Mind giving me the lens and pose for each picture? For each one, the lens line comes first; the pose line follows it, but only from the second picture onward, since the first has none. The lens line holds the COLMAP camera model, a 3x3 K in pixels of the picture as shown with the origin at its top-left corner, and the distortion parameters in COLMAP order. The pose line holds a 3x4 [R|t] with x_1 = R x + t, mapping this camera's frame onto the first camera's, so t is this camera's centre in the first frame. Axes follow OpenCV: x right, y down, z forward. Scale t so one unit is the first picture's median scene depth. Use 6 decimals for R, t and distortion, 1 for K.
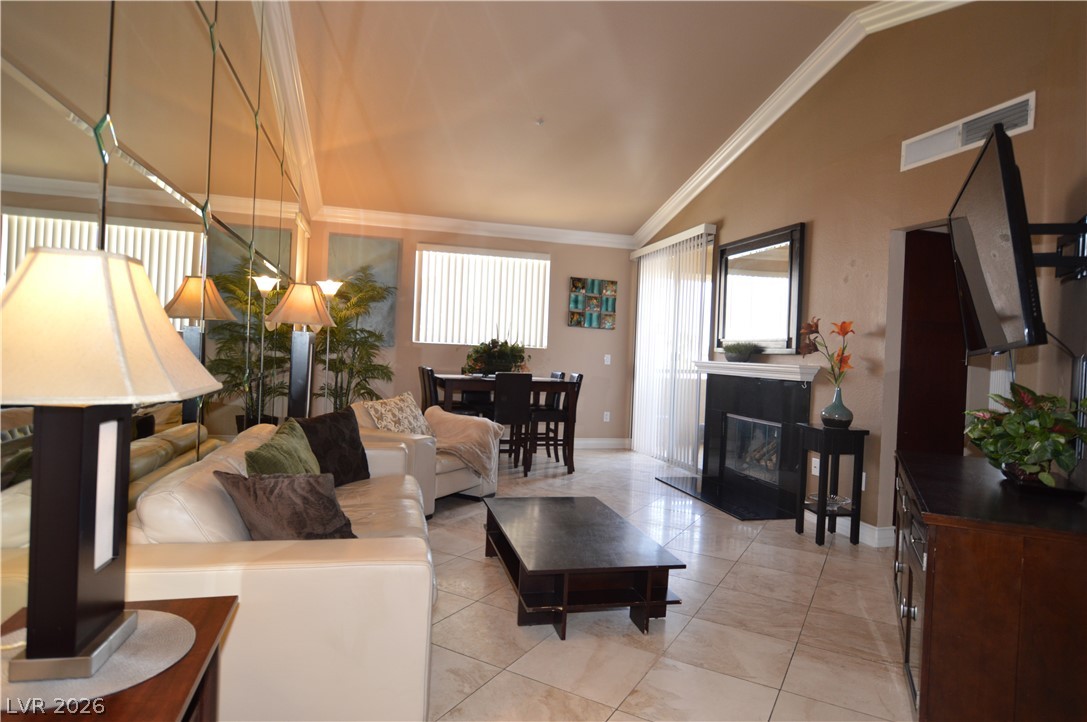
lens RADIAL K [[623.9, 0, 540.6], [0, 623.9, 354.0], [0, 0, 1]] dist [-0.008266, -0.000048]
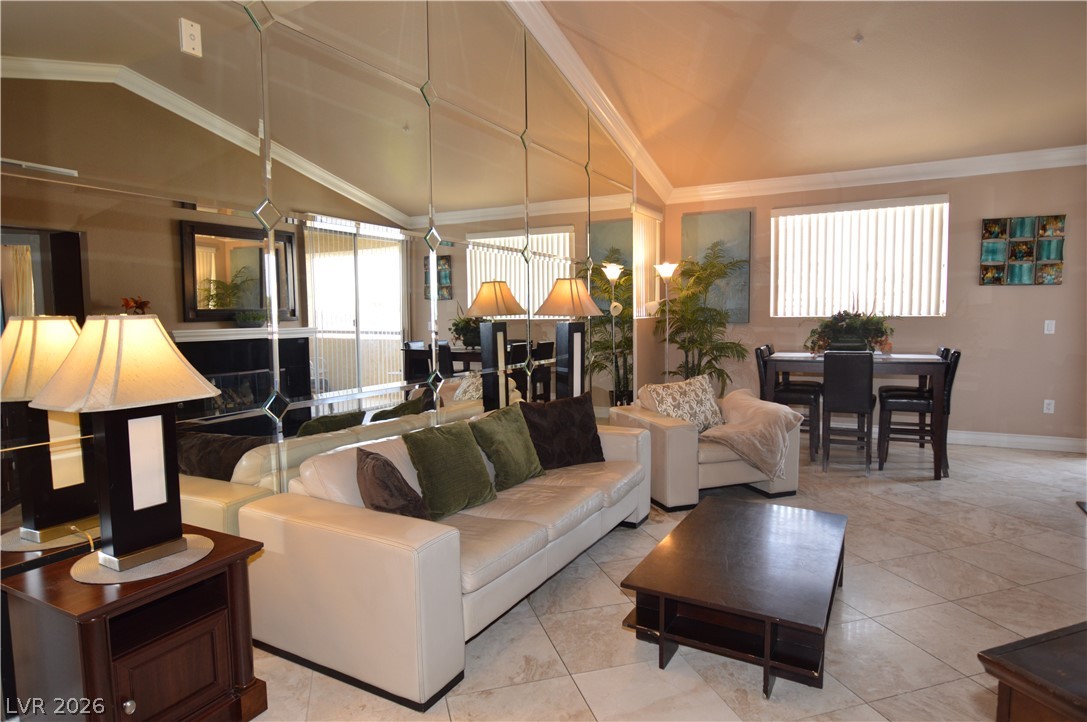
lens RADIAL K [[618.9, 0, 547.7], [0, 618.9, 358.5], [0, 0, 1]] dist [-0.012206, 0.000942]
pose [[0.723090, -0.000184, -0.690754, 0.212028], [0.042633, 0.998105, 0.044363, -0.013242], [0.689437, -0.061527, 0.721728, 0.109257]]
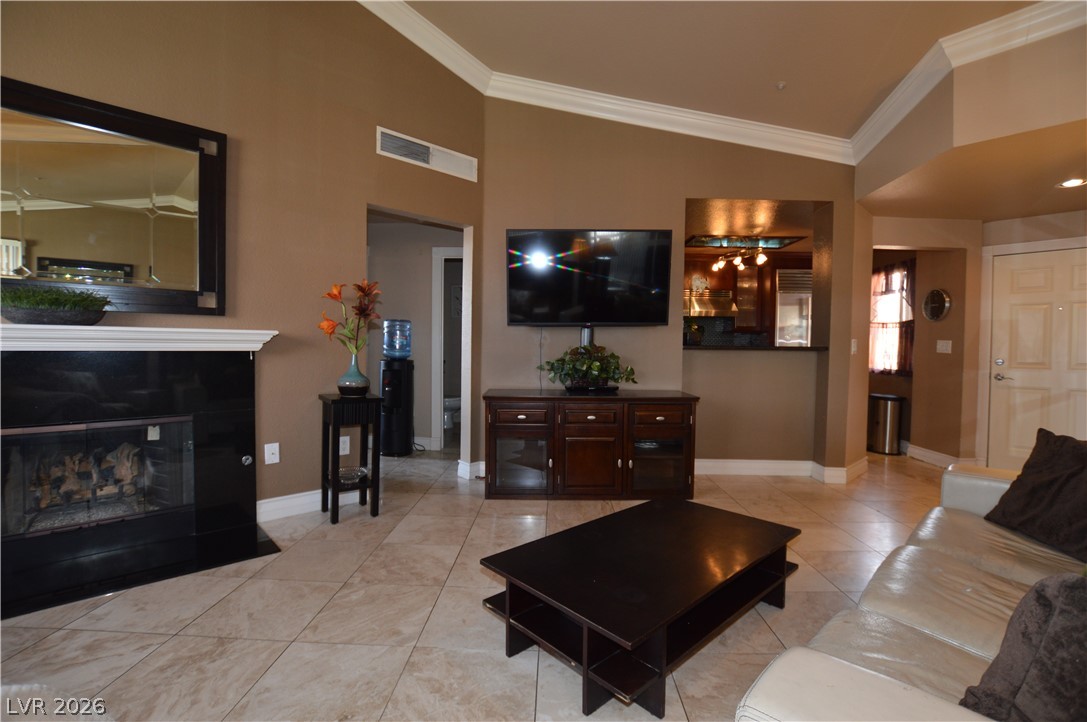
lens RADIAL K [[484.8, 0, 546.9], [0, 484.8, 360.4], [0, 0, 1]] dist [-0.028502, 0.002514]
pose [[-0.471540, -0.073612, 0.878767, -0.203091], [-0.028685, 0.997263, 0.068146, 0.003142], [-0.881378, 0.006927, -0.472361, 0.699618]]
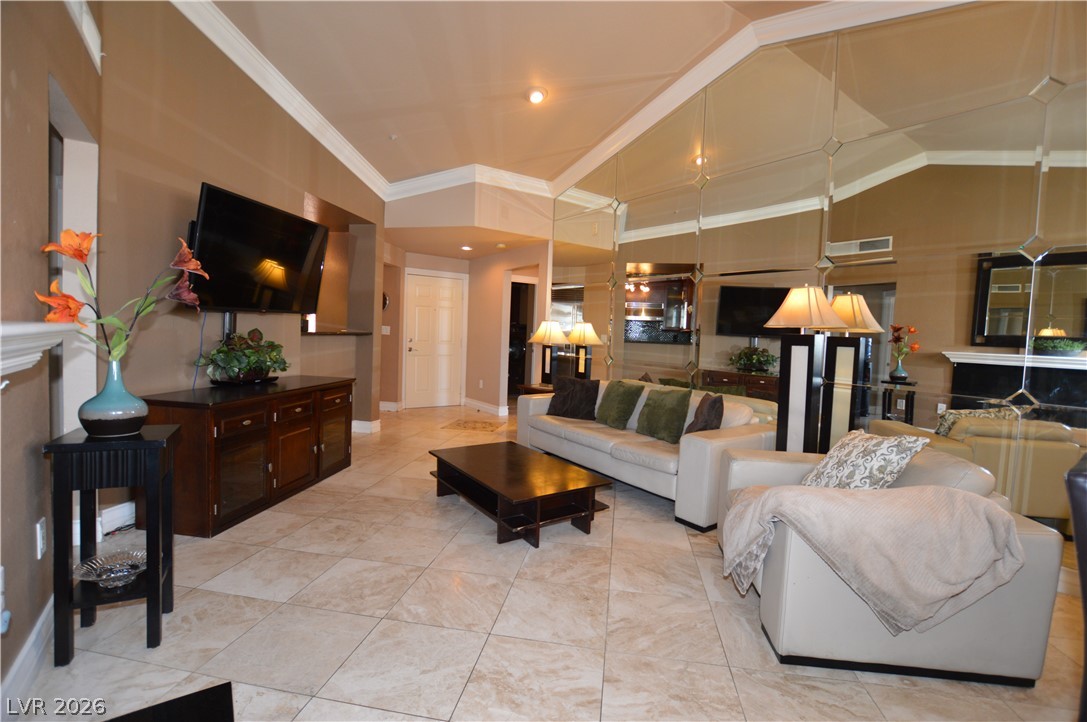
lens RADIAL K [[484.8, 0, 546.9], [0, 484.8, 360.4], [0, 0, 1]] dist [-0.028502, 0.002514]
pose [[-0.933628, -0.062571, -0.352737, 0.173571], [-0.083040, 0.995610, 0.043183, 0.003838], [0.348487, 0.069608, -0.934725, 0.974902]]
